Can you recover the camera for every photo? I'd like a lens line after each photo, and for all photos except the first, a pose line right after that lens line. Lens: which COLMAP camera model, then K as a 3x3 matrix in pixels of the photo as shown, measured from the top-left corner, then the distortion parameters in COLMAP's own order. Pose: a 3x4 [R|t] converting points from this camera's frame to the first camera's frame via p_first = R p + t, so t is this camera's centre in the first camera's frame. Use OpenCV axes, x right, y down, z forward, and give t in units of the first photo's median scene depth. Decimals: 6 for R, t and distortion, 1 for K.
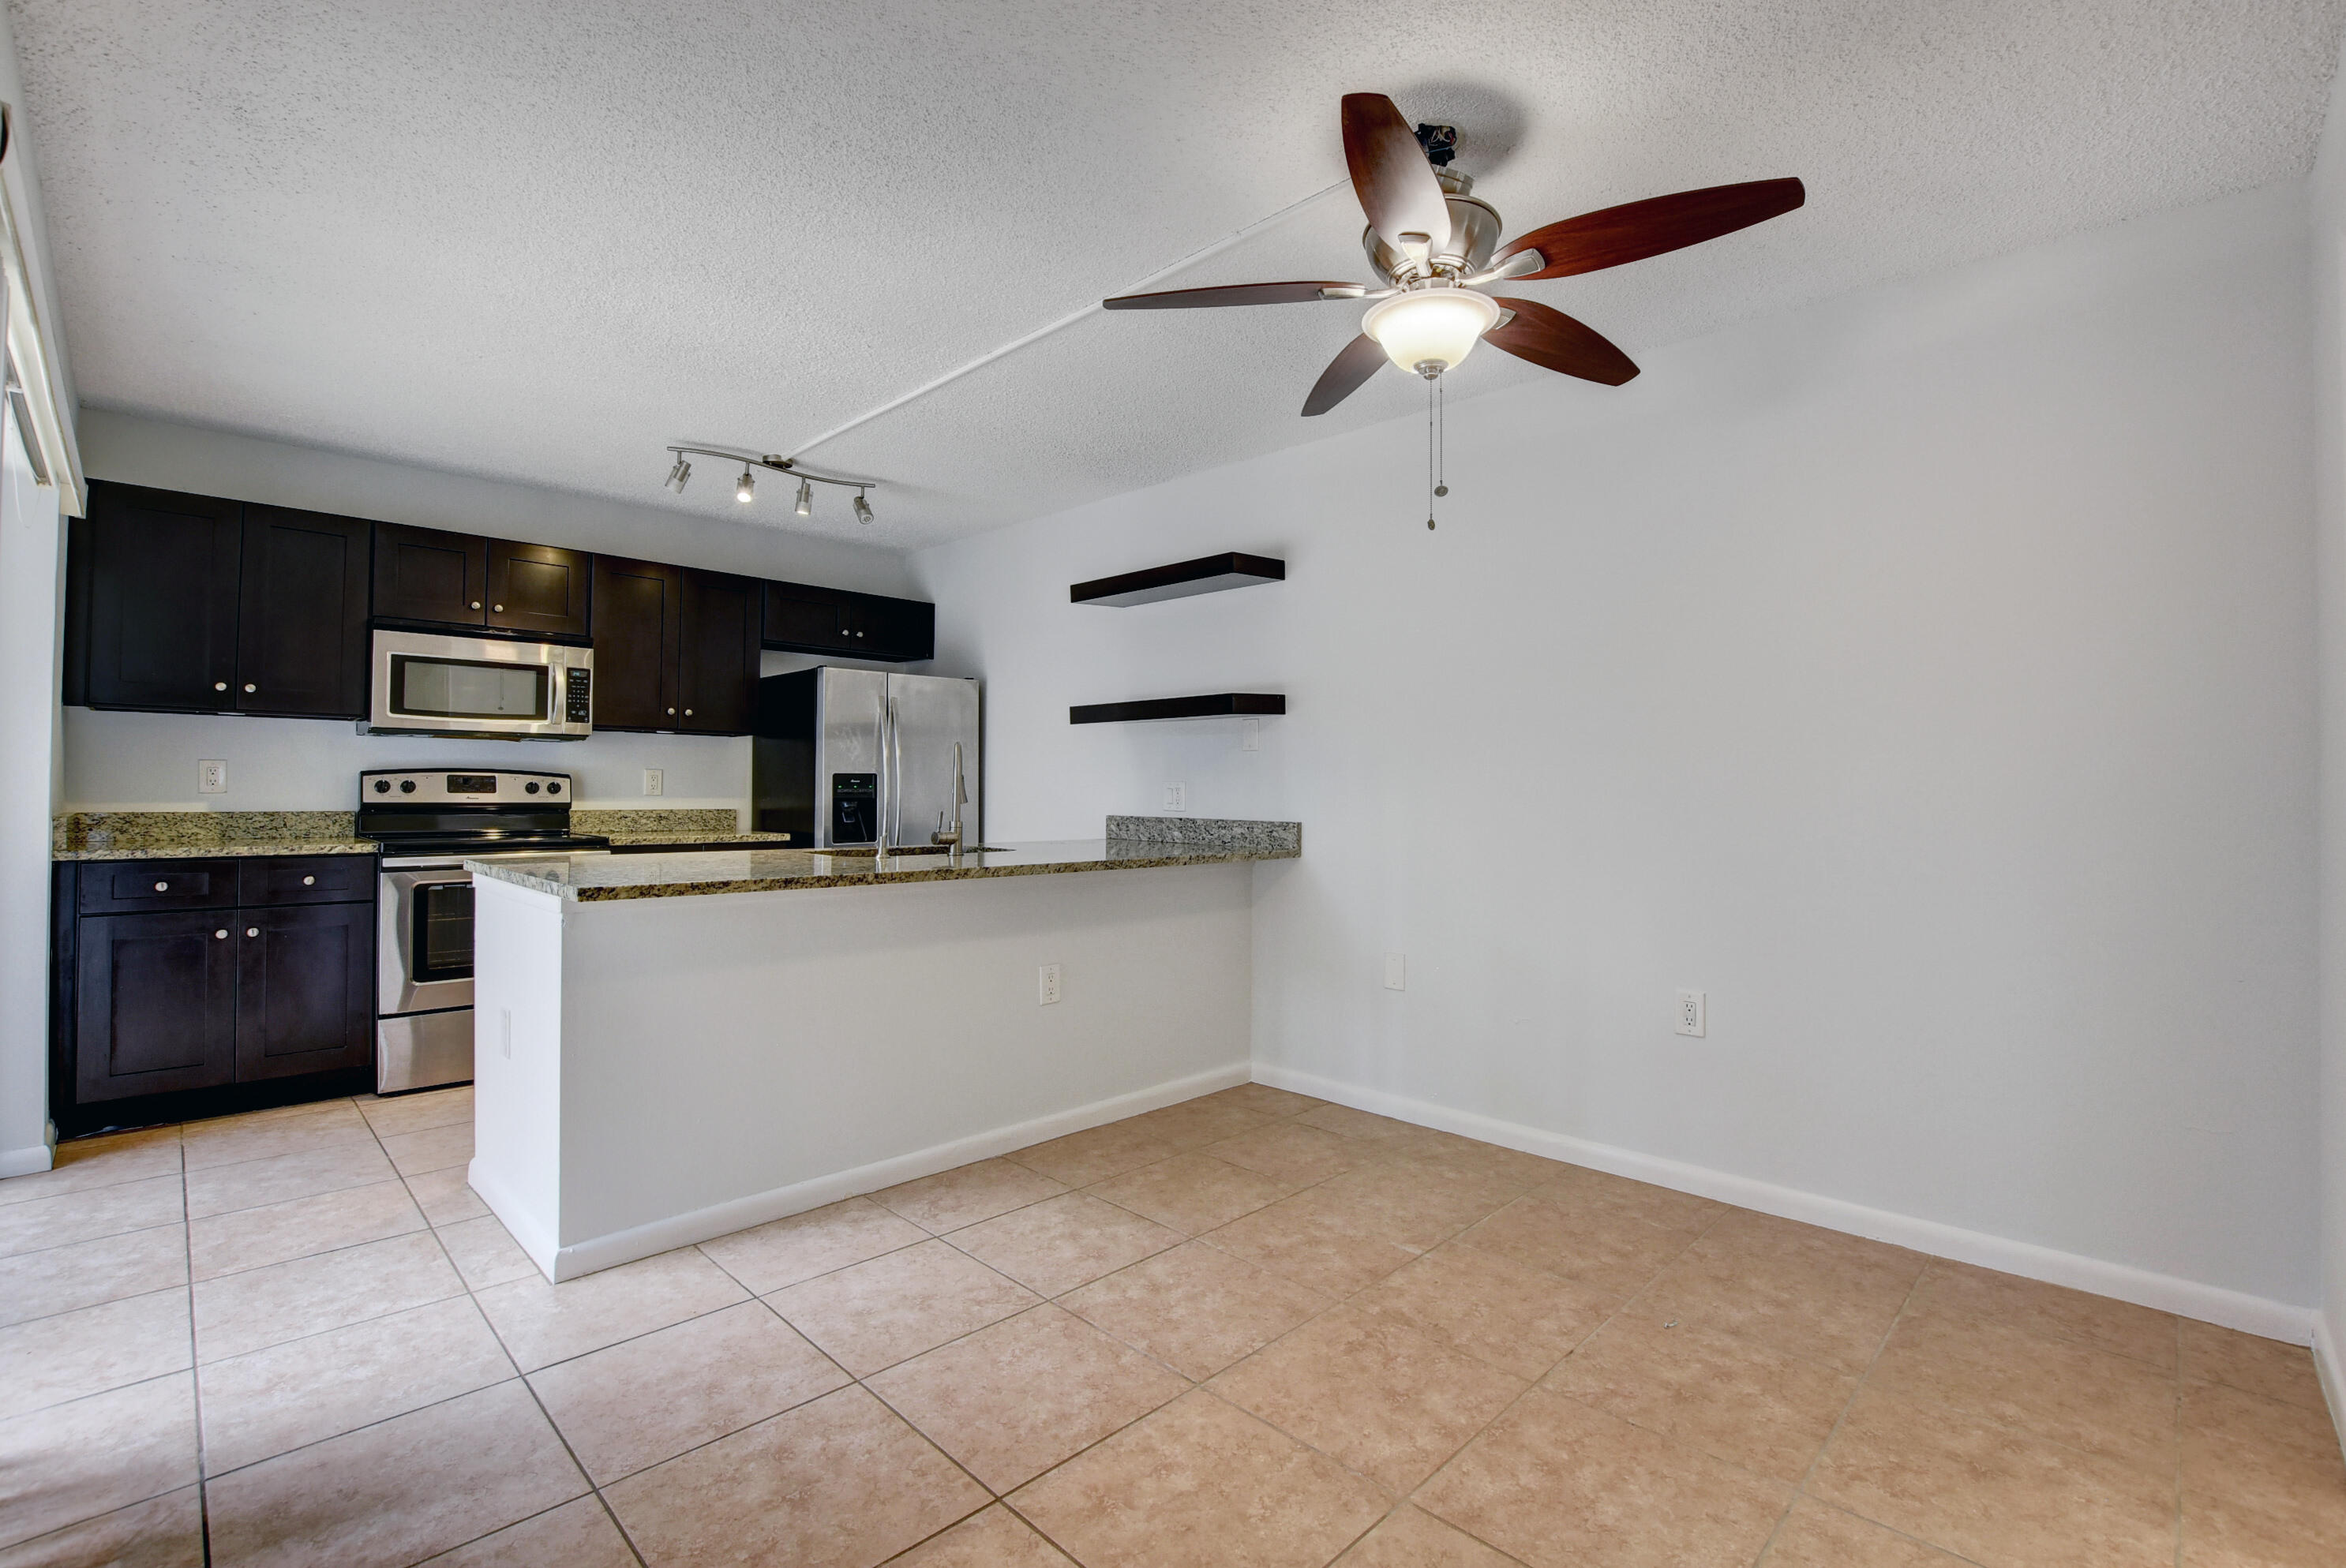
lens RADIAL K [[1037.0, 0, 1186.9], [0, 1037.0, 774.2], [0, 0, 1]] dist [-0.044352, 0.009343]
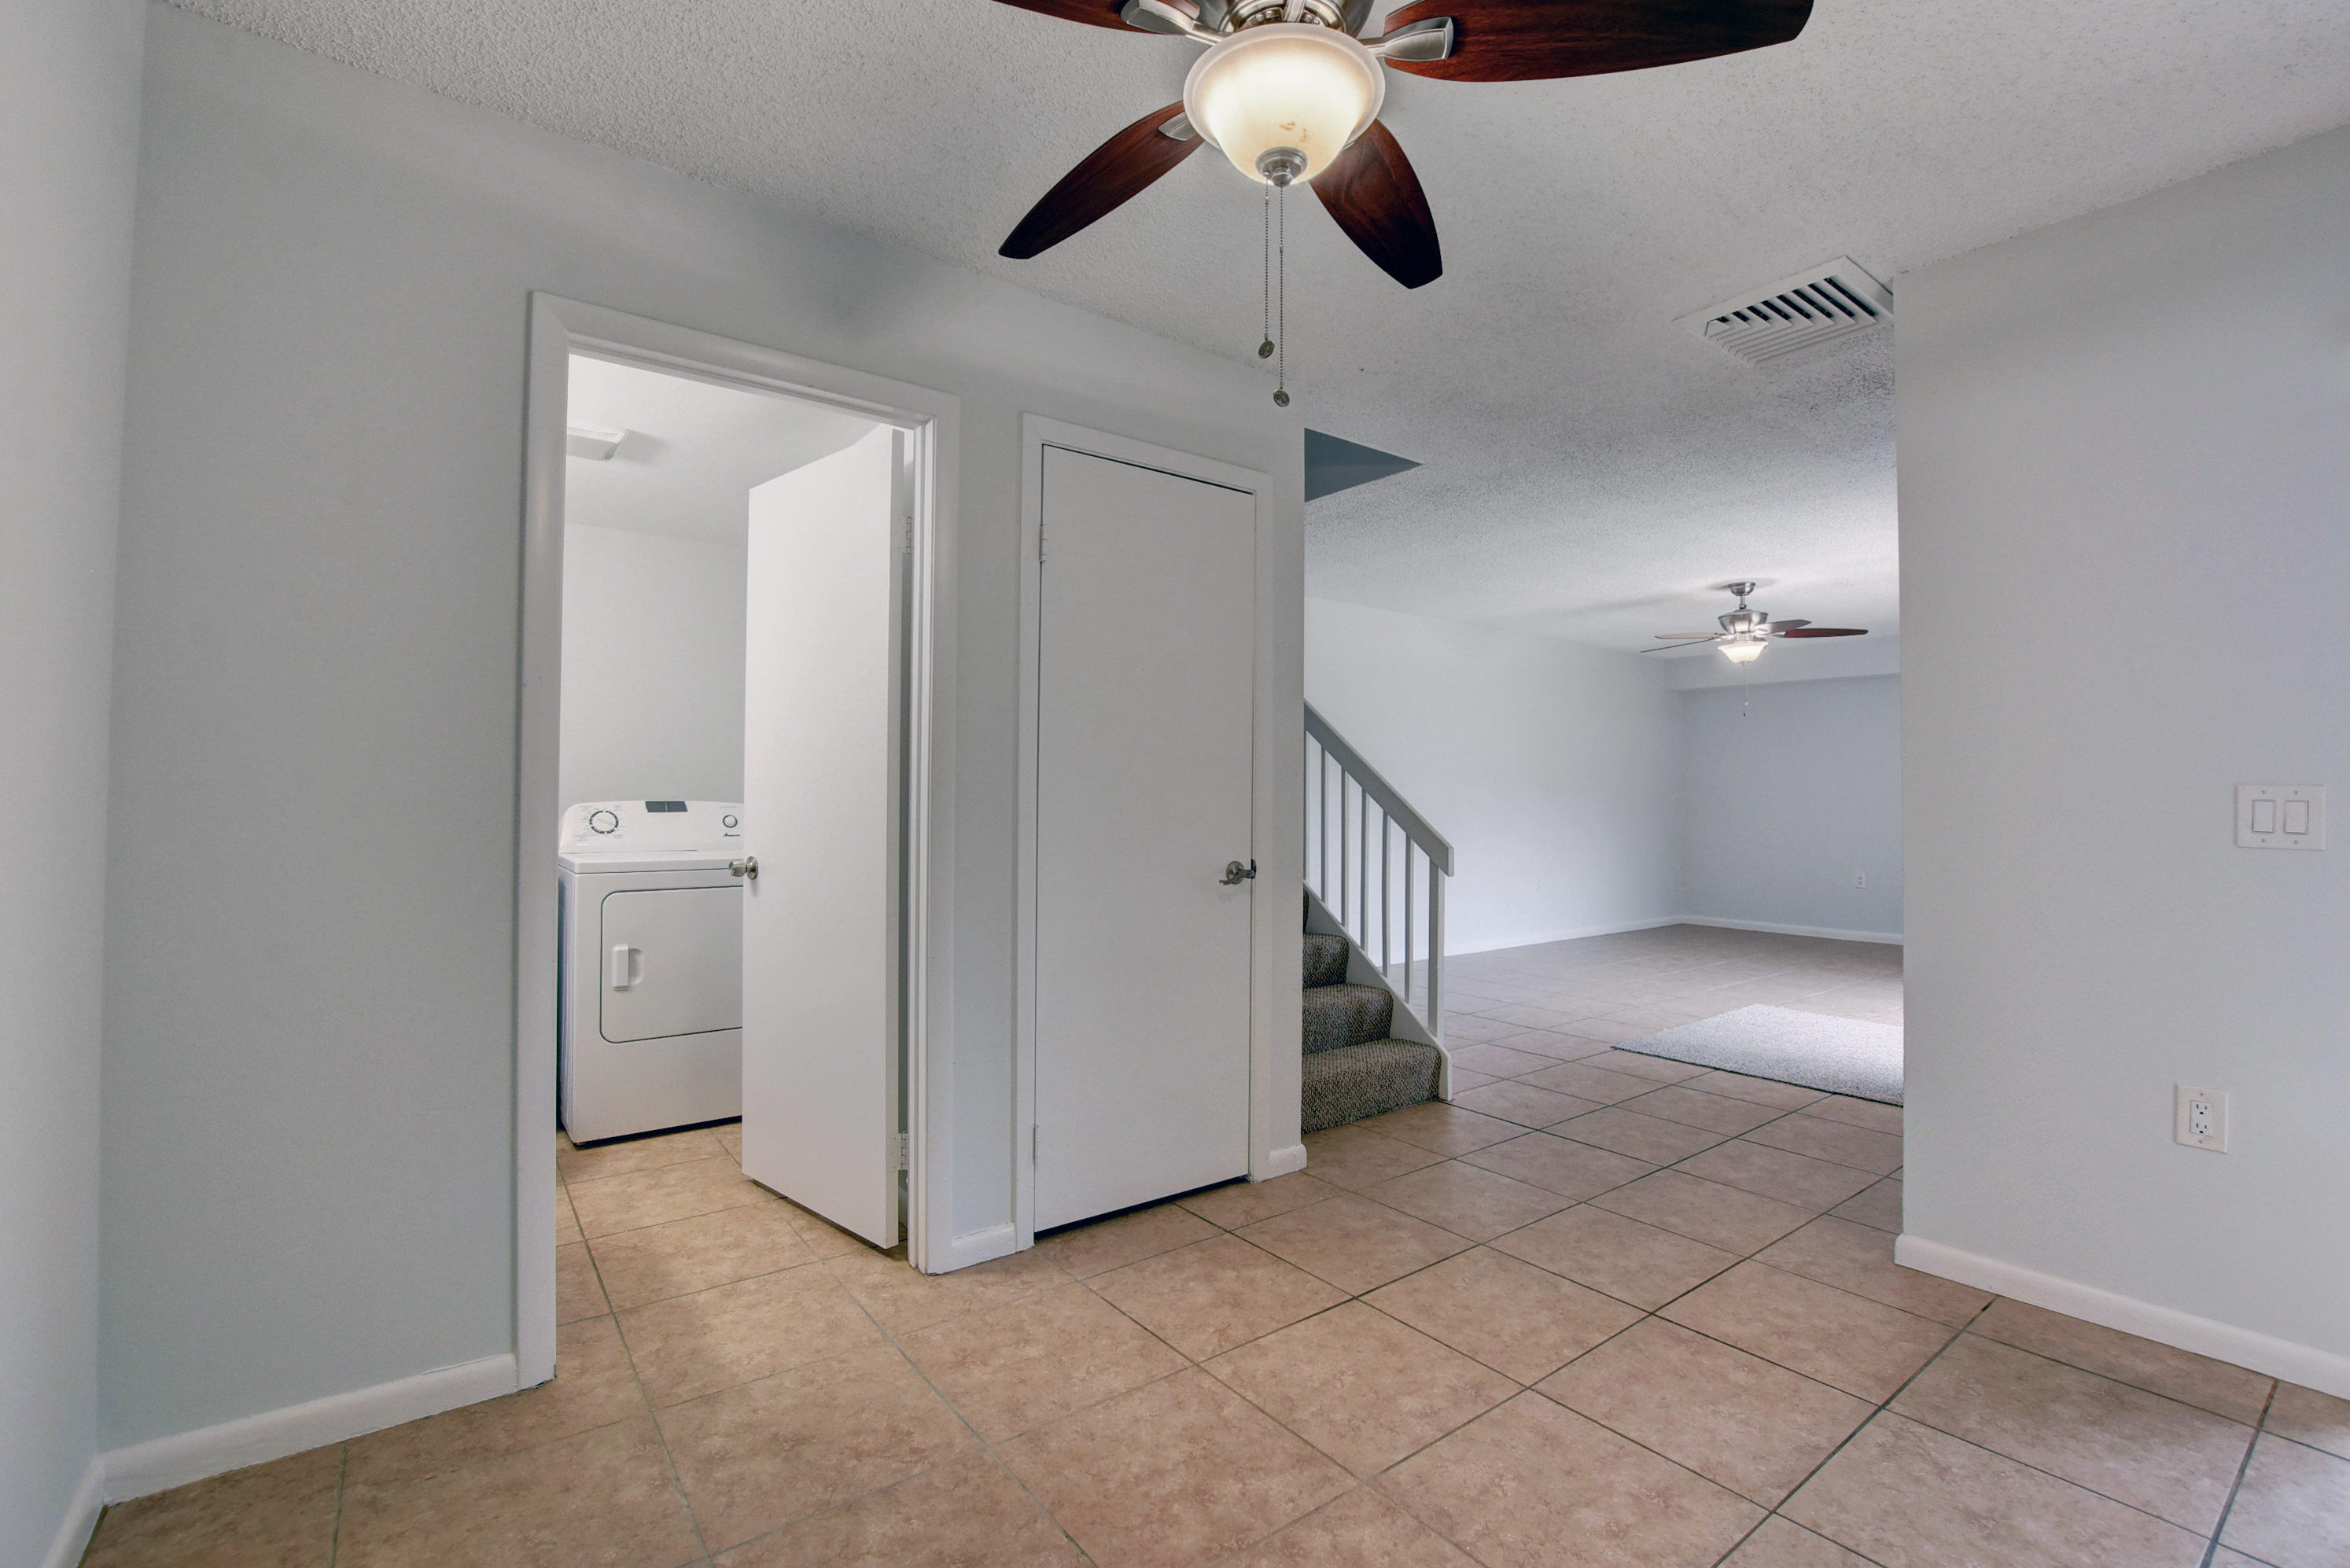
lens RADIAL K [[1038.8, 0, 1189.0], [0, 1038.8, 774.2], [0, 0, 1]] dist [-0.044352, 0.009343]
pose [[-0.989313, -0.010682, 0.145418, 0.238401], [-0.015749, 0.999307, -0.033740, 0.028440], [-0.144957, -0.035669, -0.988795, 2.009536]]
